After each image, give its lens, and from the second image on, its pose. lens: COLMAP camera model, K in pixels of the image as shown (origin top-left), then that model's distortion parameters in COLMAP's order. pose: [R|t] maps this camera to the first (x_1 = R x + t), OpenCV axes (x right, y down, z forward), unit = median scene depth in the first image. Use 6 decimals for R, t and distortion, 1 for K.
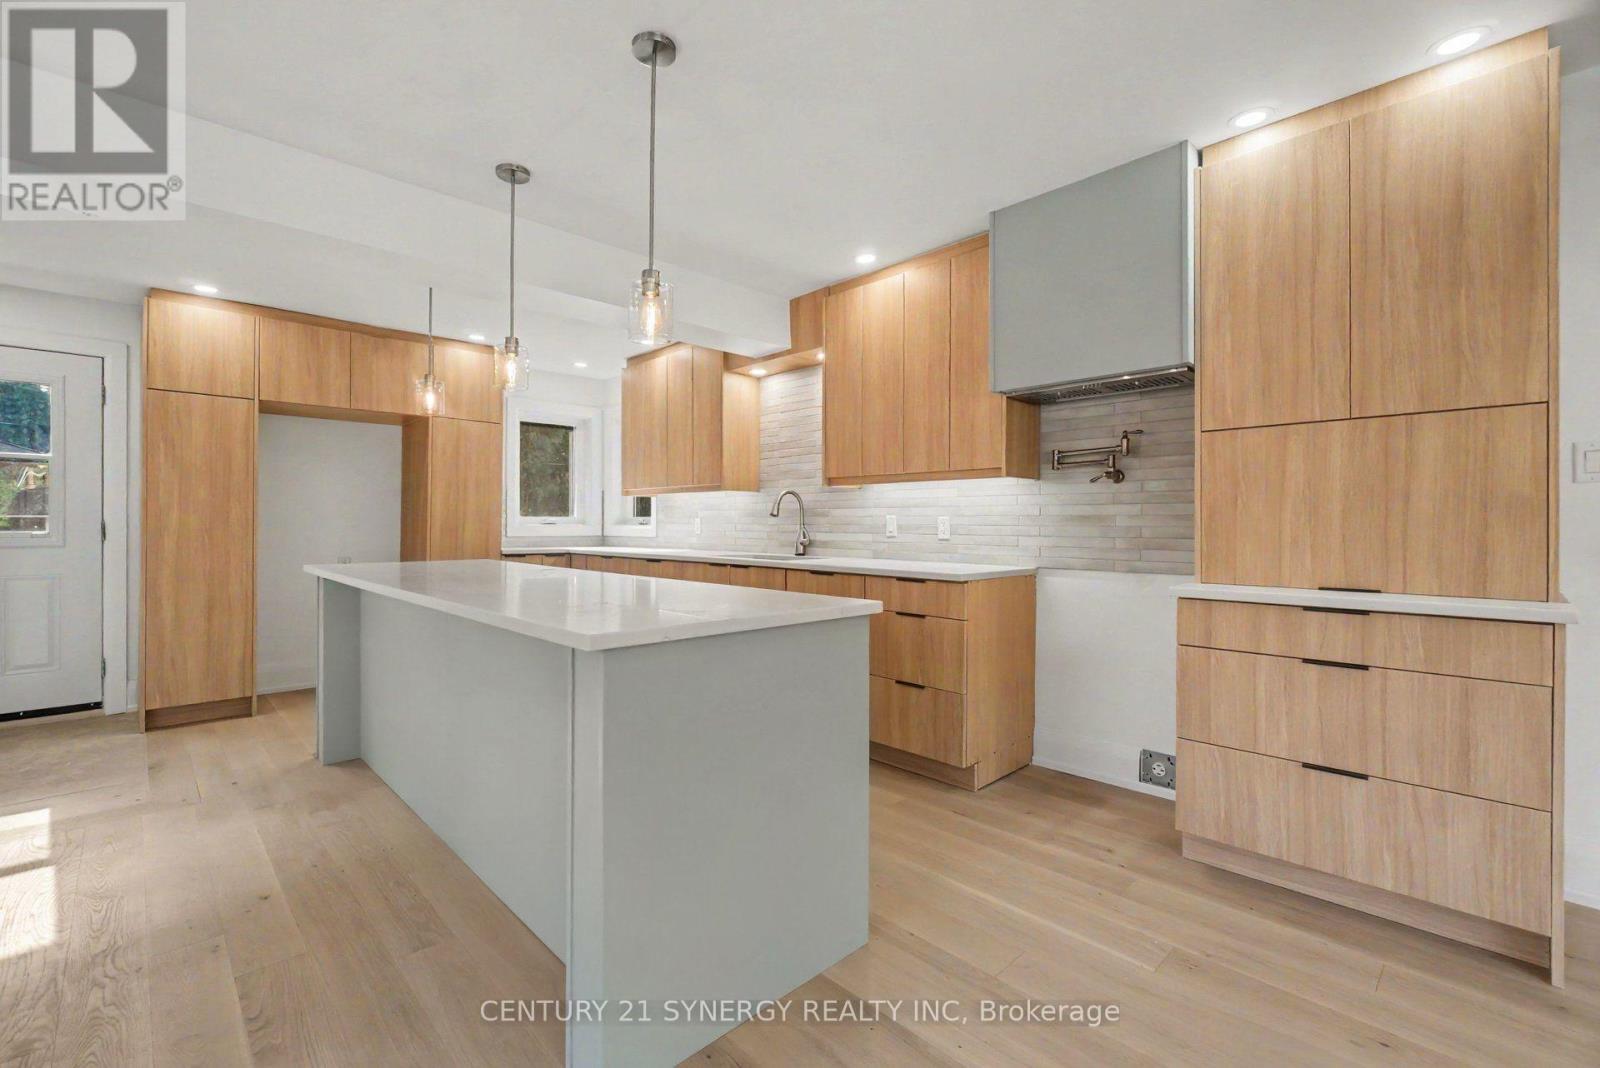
lens RADIAL K [[690.0, 0, 793.5], [0, 690.0, 522.2], [0, 0, 1]] dist [-0.004097, -0.000511]
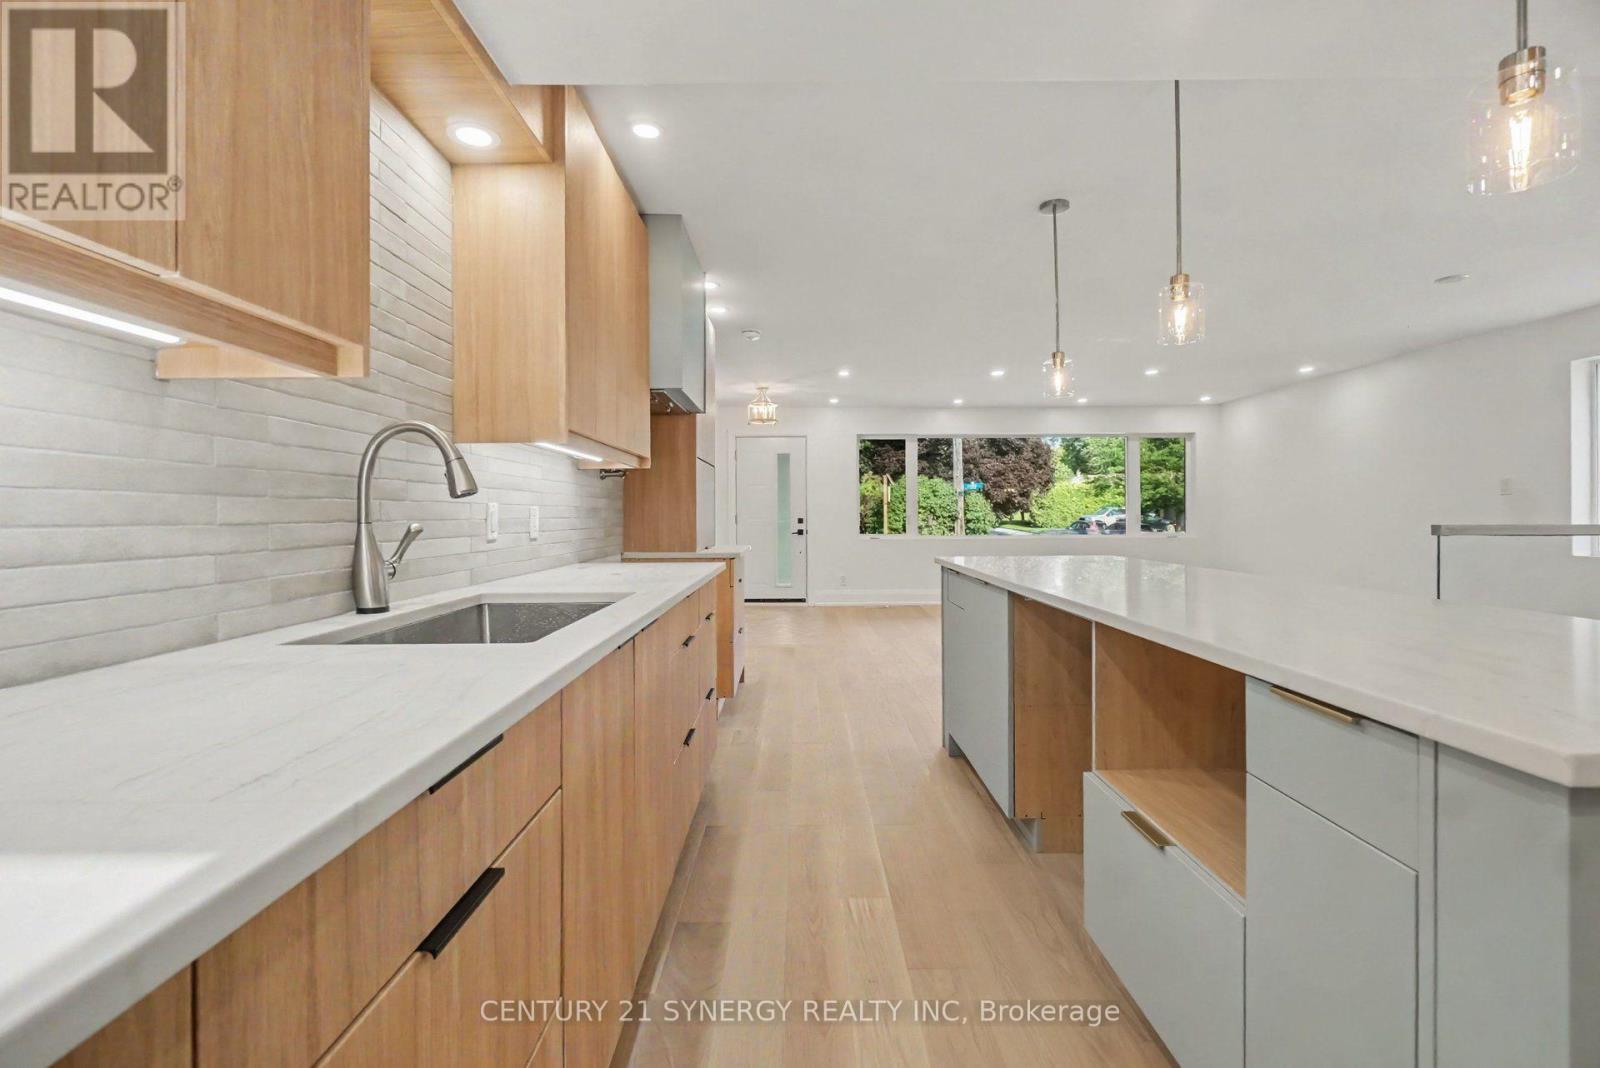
lens RADIAL K [[690.0, 0, 793.5], [0, 690.0, 522.2], [0, 0, 1]] dist [-0.004097, -0.000511]
pose [[-0.712570, -0.010865, 0.701517, -0.455082], [-0.003218, 0.999920, 0.012217, -0.001148], [-0.701593, 0.006448, -0.712548, 1.311078]]
